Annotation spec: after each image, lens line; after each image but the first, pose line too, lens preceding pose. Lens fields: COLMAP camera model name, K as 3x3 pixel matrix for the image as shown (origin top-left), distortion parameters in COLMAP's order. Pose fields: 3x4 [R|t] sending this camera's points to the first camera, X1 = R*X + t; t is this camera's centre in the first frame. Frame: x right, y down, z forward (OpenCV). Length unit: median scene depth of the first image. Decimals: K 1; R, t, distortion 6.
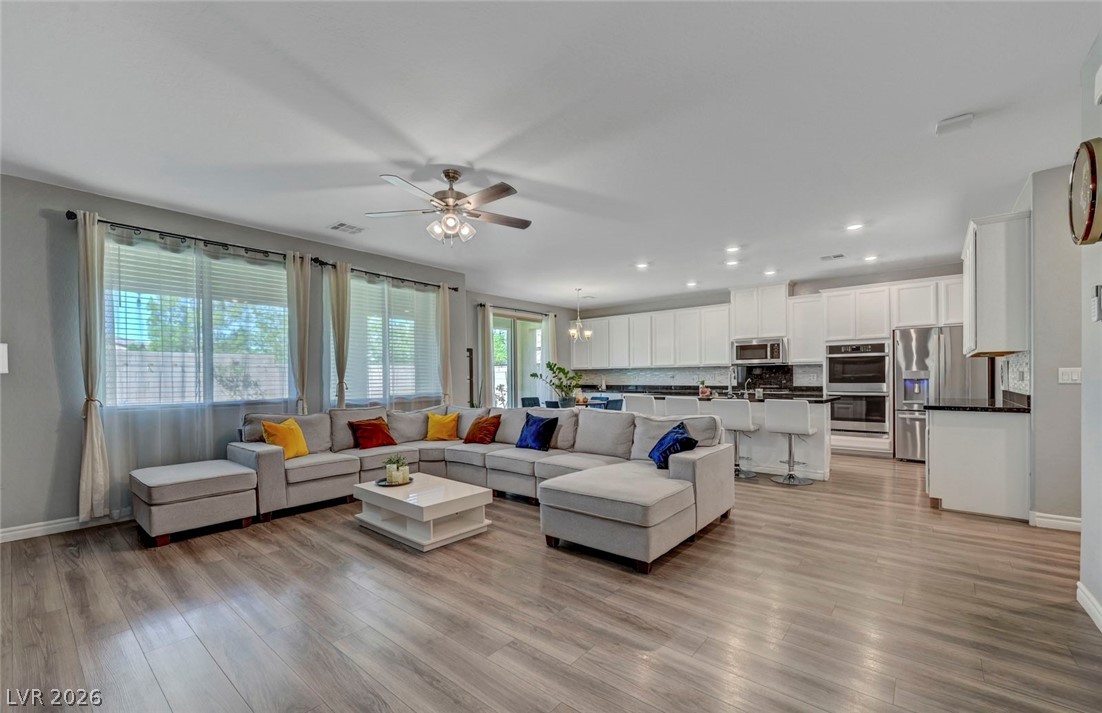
lens RADIAL K [[451.4, 0, 558.8], [0, 451.4, 373.8], [0, 0, 1]] dist [0.009258, 0.000350]
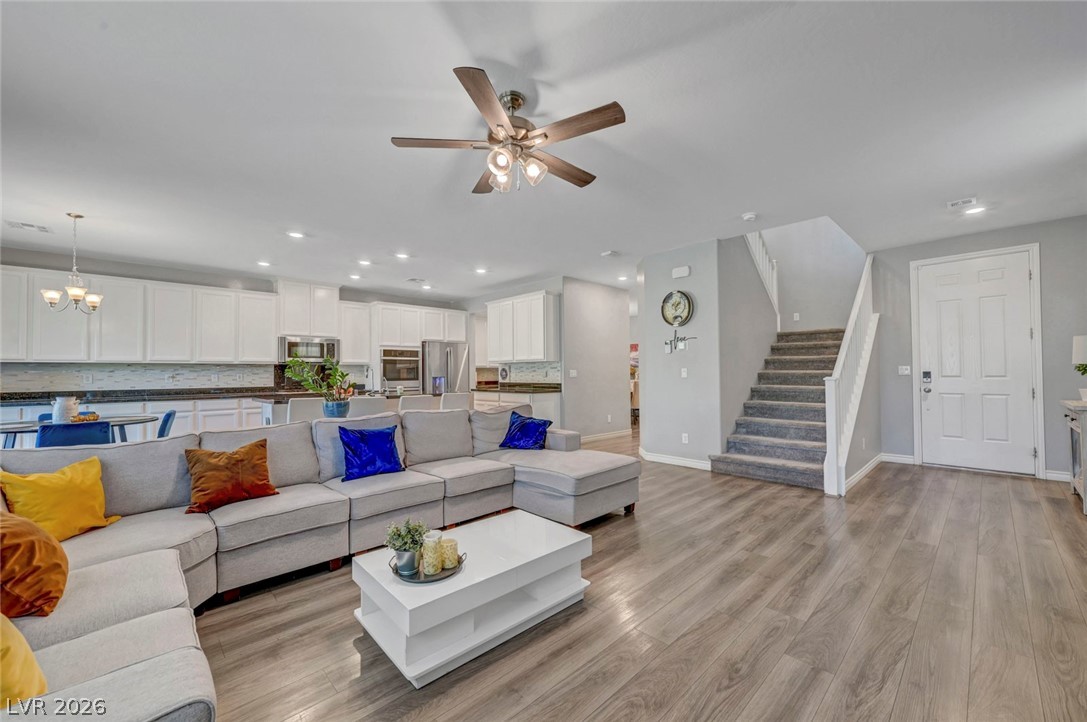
lens RADIAL K [[430.8, 0, 543.4], [0, 430.8, 361.4], [0, 0, 1]] dist [0.001752, 0.000048]
pose [[0.114273, 0.034351, 0.992855, -0.516031], [0.000048, 0.999402, -0.034583, 0.009040], [-0.993449, 0.004000, 0.114203, 0.485355]]
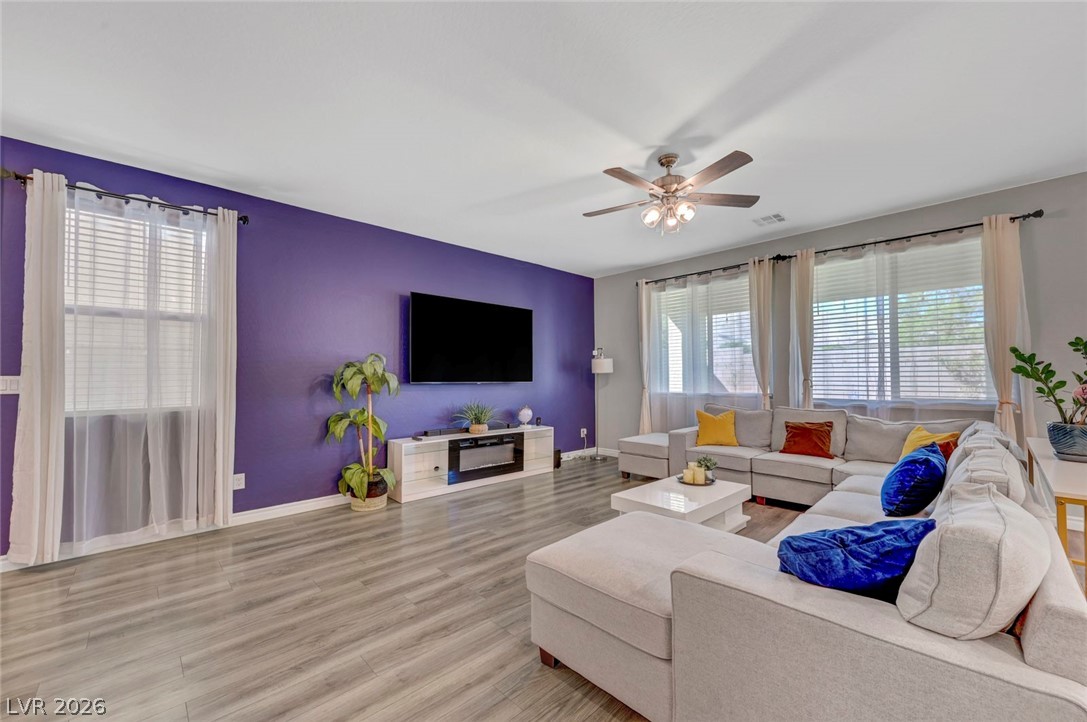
lens RADIAL K [[430.8, 0, 543.0], [0, 430.8, 364.0], [0, 0, 1]] dist [0.001752, 0.000048]
pose [[-0.118522, -0.017185, -0.992803, 0.373987], [0.014674, 0.999711, -0.019057, -0.002980], [0.992843, -0.016827, -0.118236, 0.469387]]
